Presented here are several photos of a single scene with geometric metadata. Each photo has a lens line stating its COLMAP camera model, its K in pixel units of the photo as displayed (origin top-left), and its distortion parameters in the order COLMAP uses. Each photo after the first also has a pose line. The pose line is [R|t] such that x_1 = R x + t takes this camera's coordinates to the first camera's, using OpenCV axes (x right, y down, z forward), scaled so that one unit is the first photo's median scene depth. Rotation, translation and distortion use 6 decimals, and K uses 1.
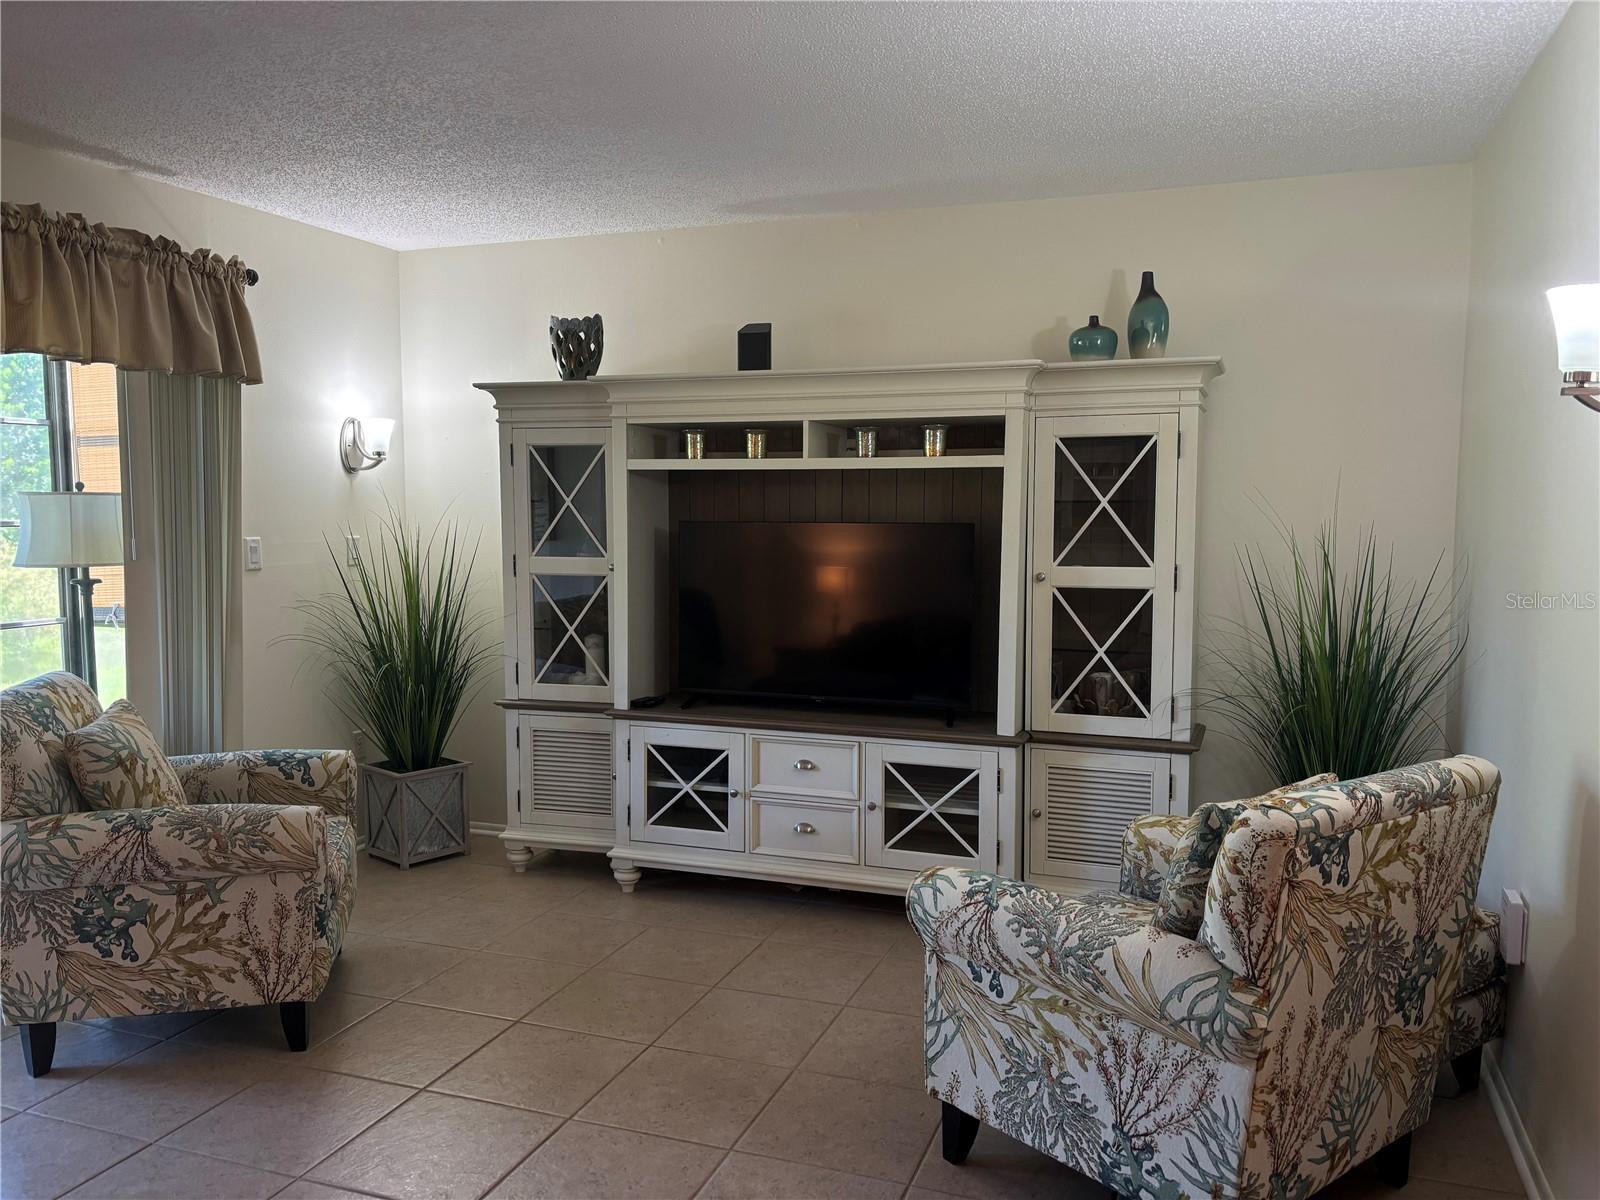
lens RADIAL K [[1206.8, 0, 810.4], [0, 1206.8, 604.4], [0, 0, 1]] dist [0.062435, -0.085188]
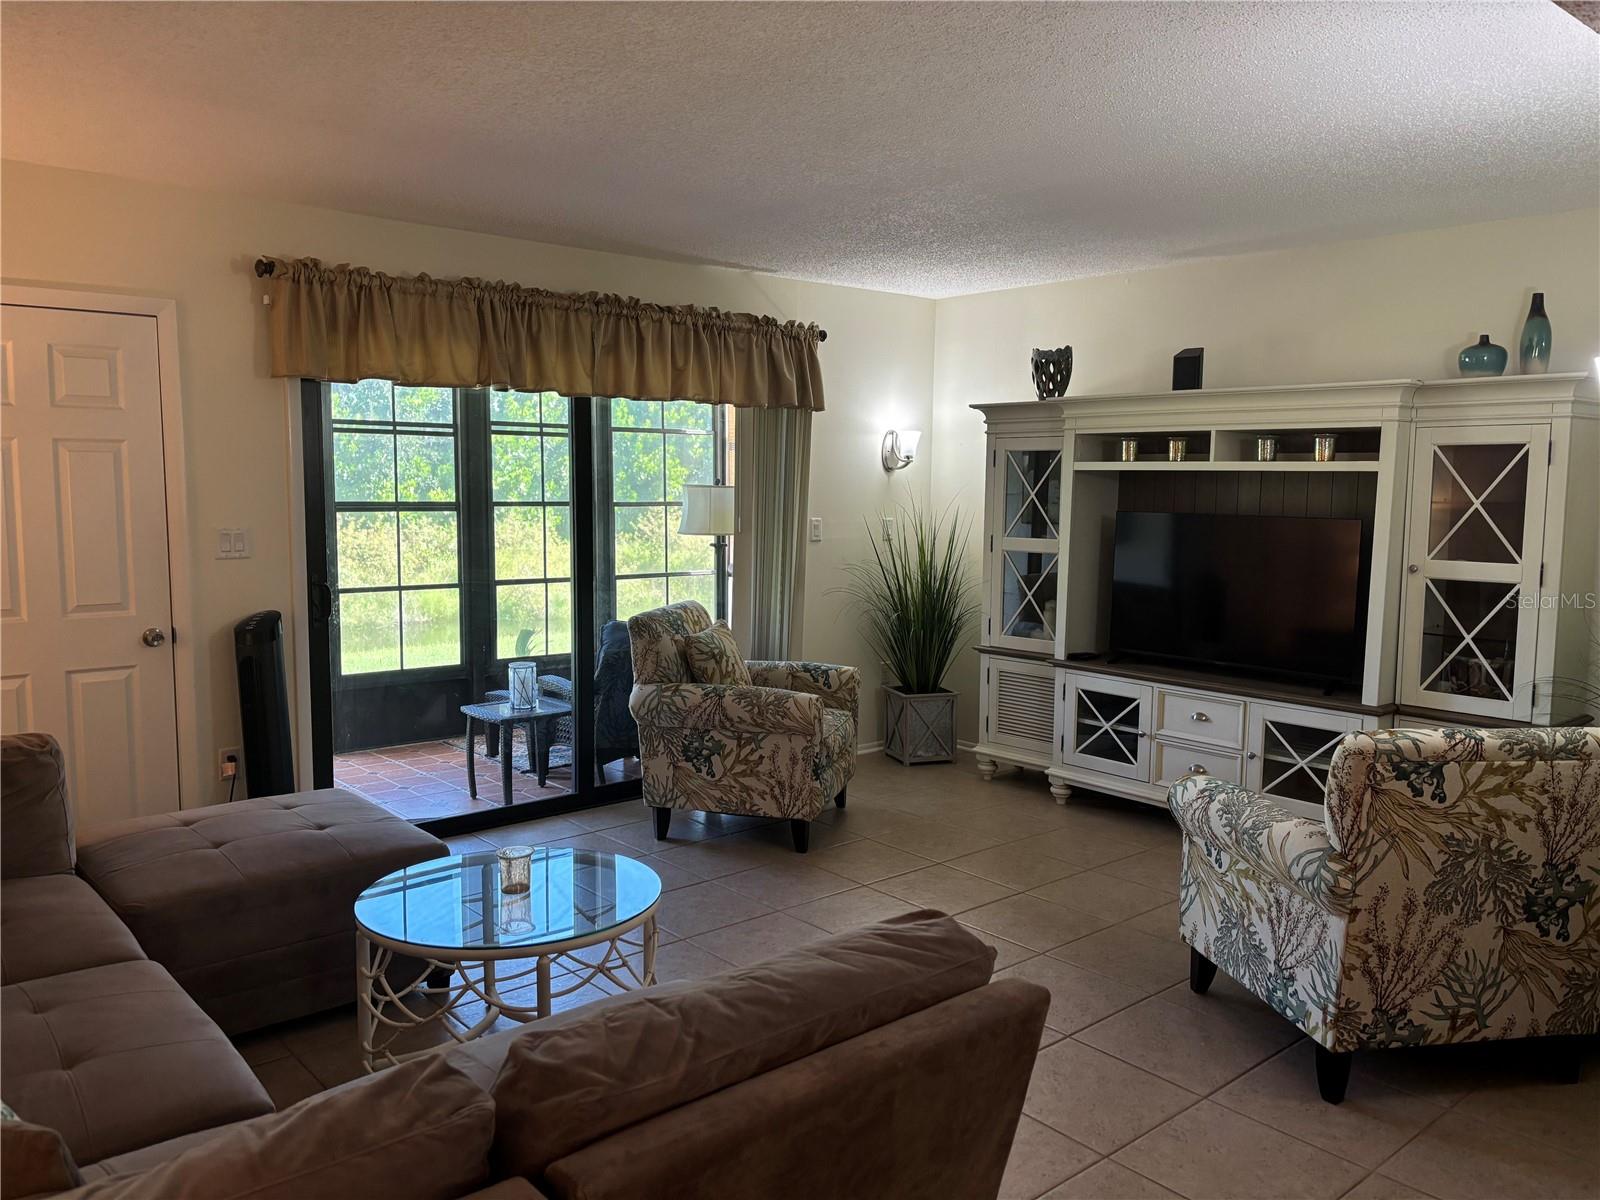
lens RADIAL K [[1206.8, 0, 803.8], [0, 1206.8, 601.7], [0, 0, 1]] dist [0.062435, -0.085188]
pose [[0.871297, 0.057874, -0.487332, 0.253223], [-0.051015, 0.998323, 0.027347, 0.005786], [0.488097, 0.001034, 0.872789, -0.272485]]
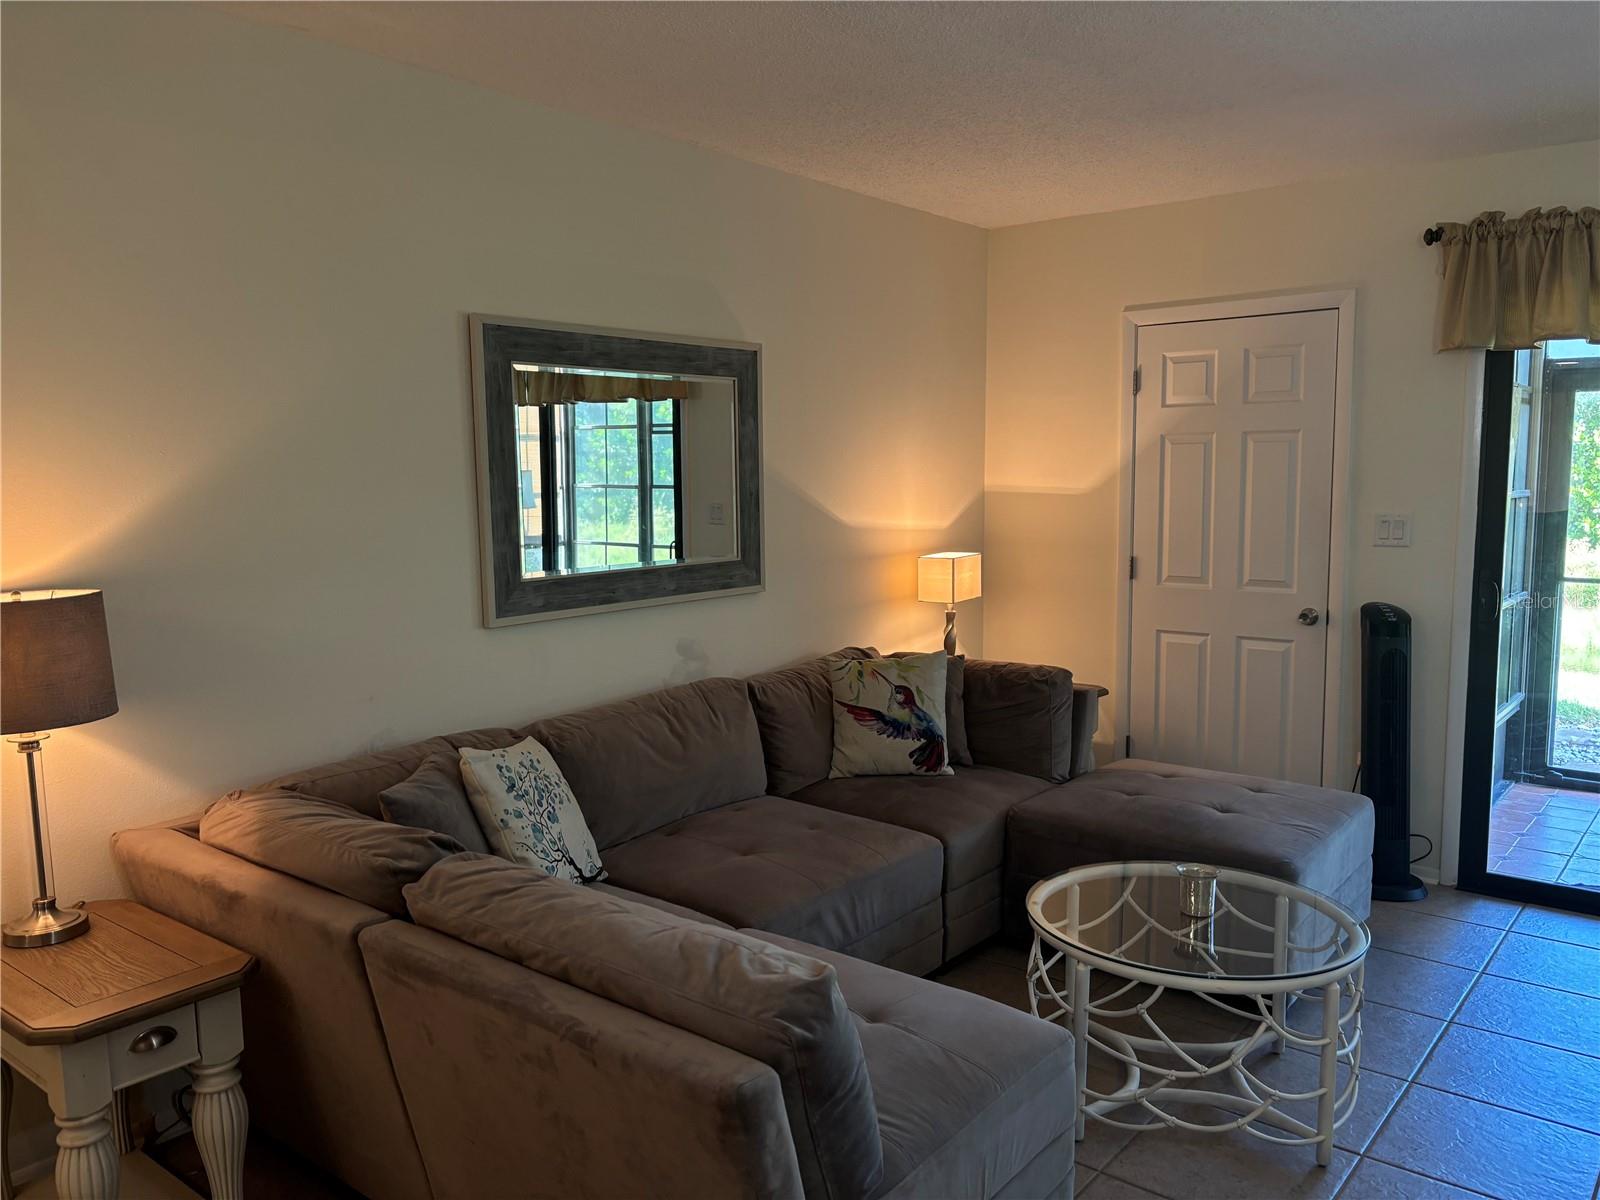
lens RADIAL K [[1206.8, 0, 803.7], [0, 1206.8, 611.5], [0, 0, 1]] dist [0.062435, -0.085188]
pose [[-0.331104, 0.114345, -0.936640, 0.907803], [-0.064710, 0.987542, 0.143434, -0.150620], [0.941373, 0.108102, -0.319580, 1.678696]]
